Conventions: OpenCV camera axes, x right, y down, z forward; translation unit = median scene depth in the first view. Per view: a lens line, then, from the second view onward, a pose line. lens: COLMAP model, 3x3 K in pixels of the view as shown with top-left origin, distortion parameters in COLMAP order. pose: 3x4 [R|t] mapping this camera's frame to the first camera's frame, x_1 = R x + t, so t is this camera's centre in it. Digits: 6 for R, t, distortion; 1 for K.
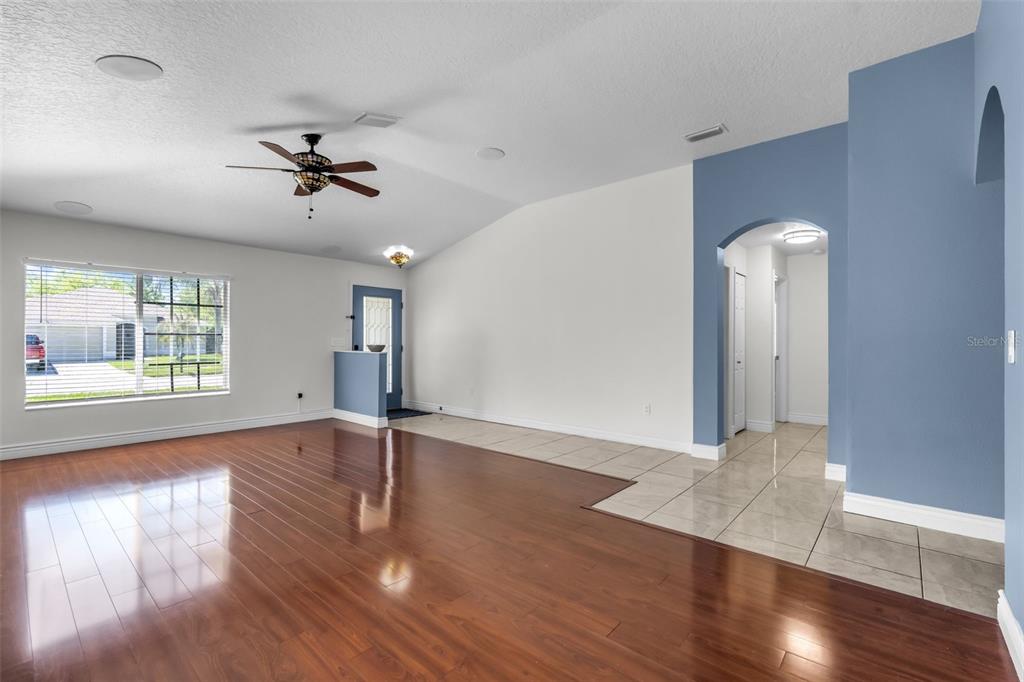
lens RADIAL K [[452.3, 0, 511.6], [0, 452.3, 343.0], [0, 0, 1]] dist [0.000663, 0.001256]
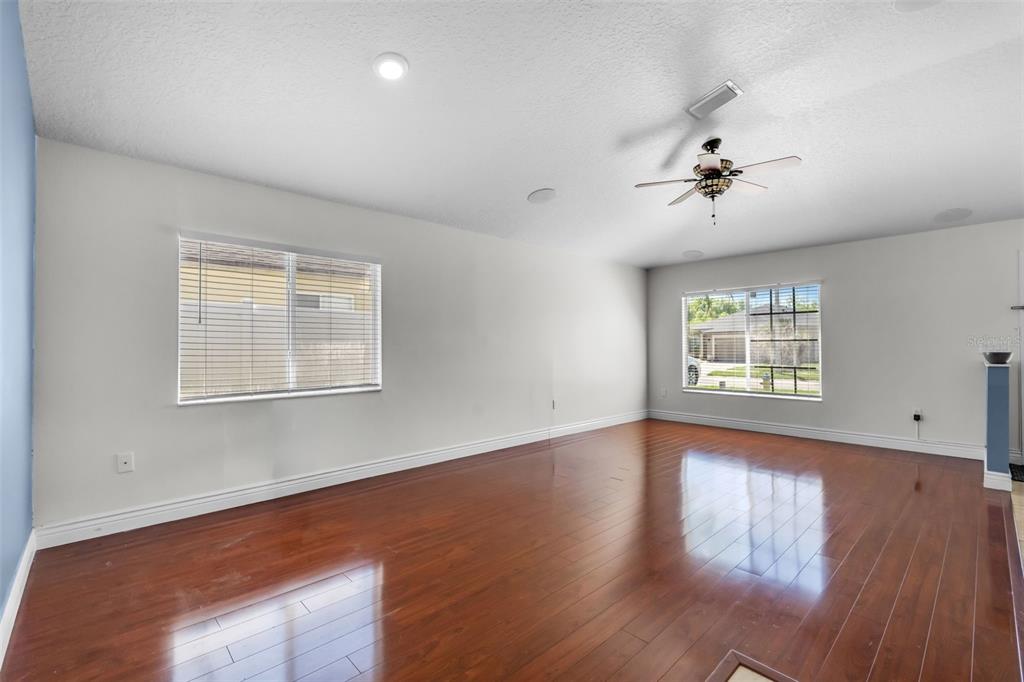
lens RADIAL K [[452.3, 0, 512.8], [0, 452.3, 341.1], [0, 0, 1]] dist [0.000663, 0.001256]
pose [[-0.097300, -0.014379, -0.995151, 0.414257], [-0.001745, 0.999897, -0.014277, -0.000928], [0.995254, 0.000348, -0.097315, 0.453780]]
